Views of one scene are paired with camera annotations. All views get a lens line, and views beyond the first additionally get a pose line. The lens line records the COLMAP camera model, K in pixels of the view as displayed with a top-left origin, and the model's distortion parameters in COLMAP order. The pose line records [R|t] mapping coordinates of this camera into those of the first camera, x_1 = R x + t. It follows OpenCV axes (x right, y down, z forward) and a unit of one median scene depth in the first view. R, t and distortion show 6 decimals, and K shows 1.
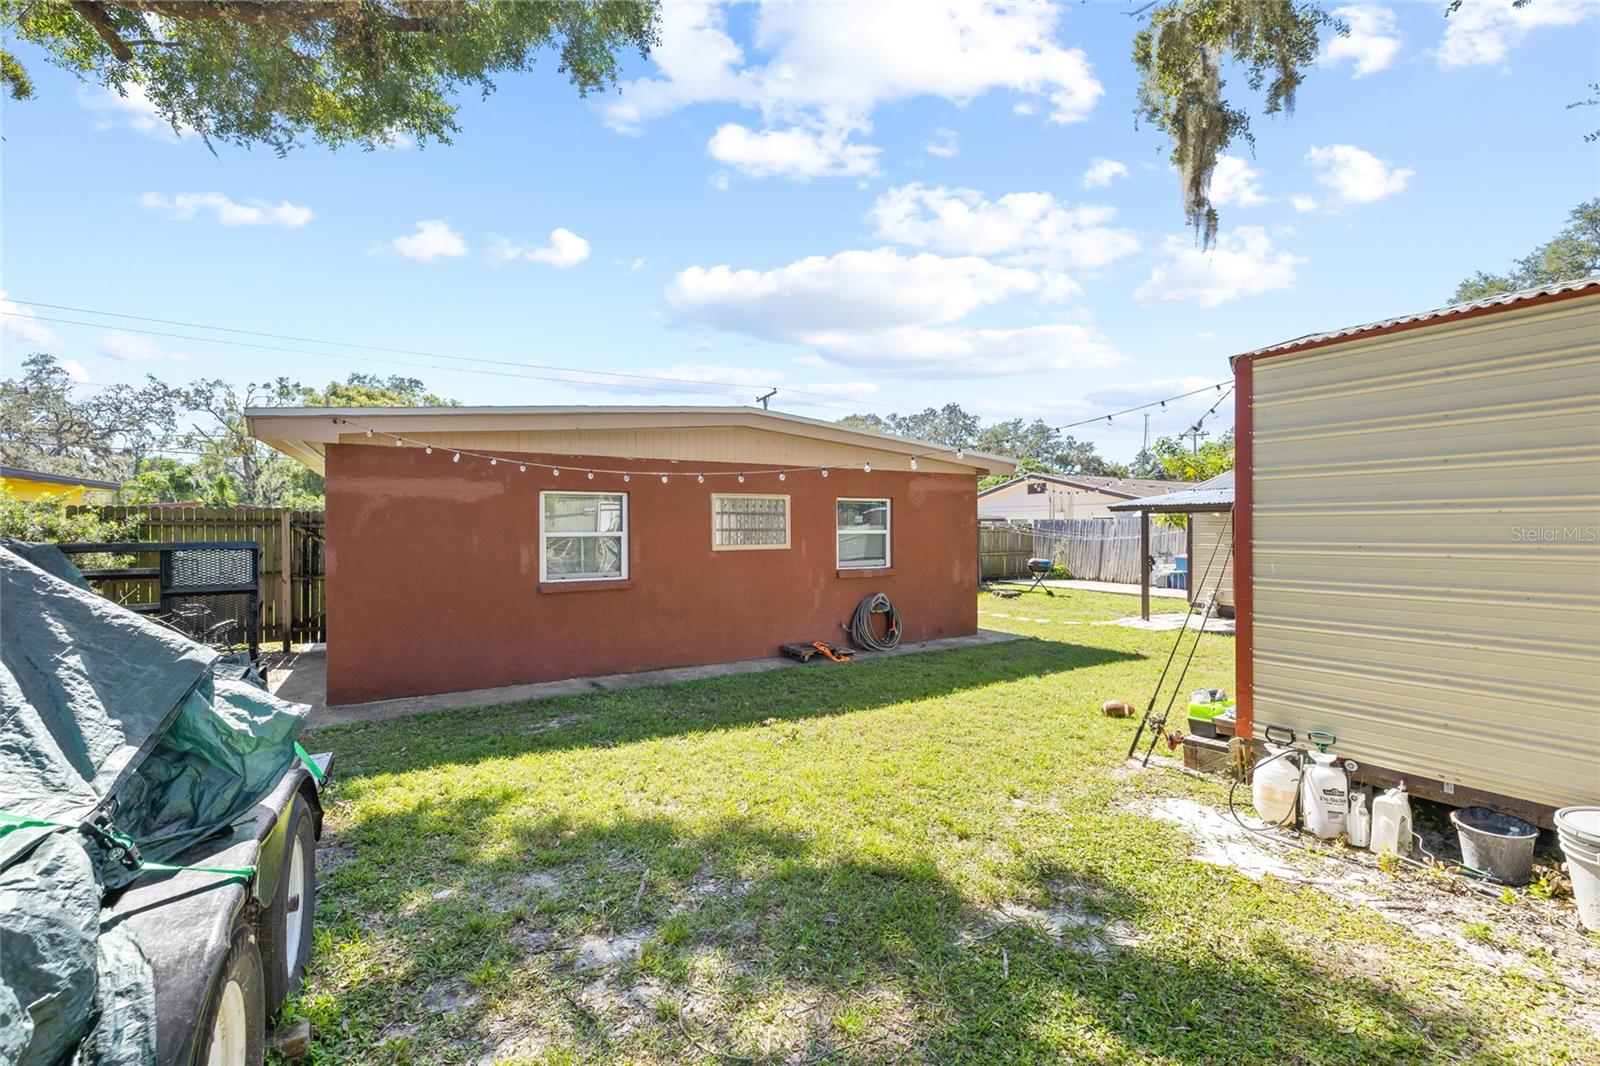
lens RADIAL K [[680.1, 0, 796.8], [0, 680.1, 530.3], [0, 0, 1]] dist [0.002685, -0.000832]
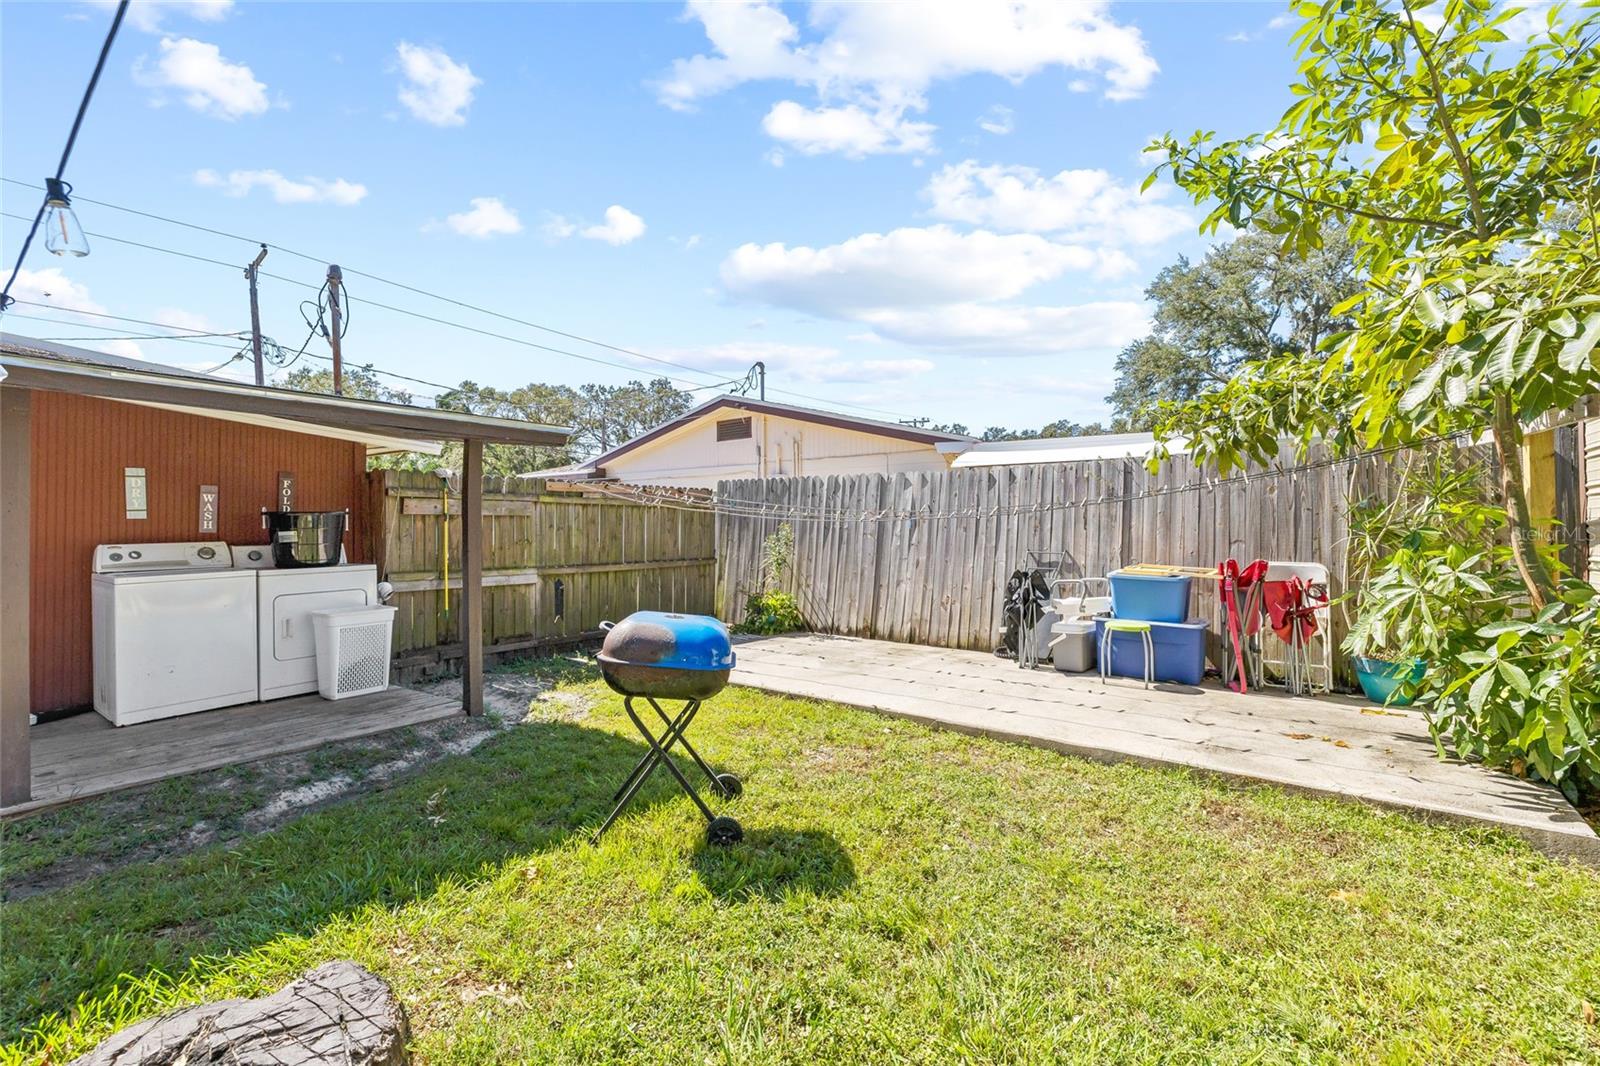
lens RADIAL K [[680.1, 0, 796.3], [0, 680.1, 522.7], [0, 0, 1]] dist [0.002685, -0.000832]
pose [[0.923651, 0.005878, 0.383189, 0.244619], [-0.001869, 0.999940, -0.010833, 0.014549], [-0.383230, 0.009290, 0.923606, 0.628651]]
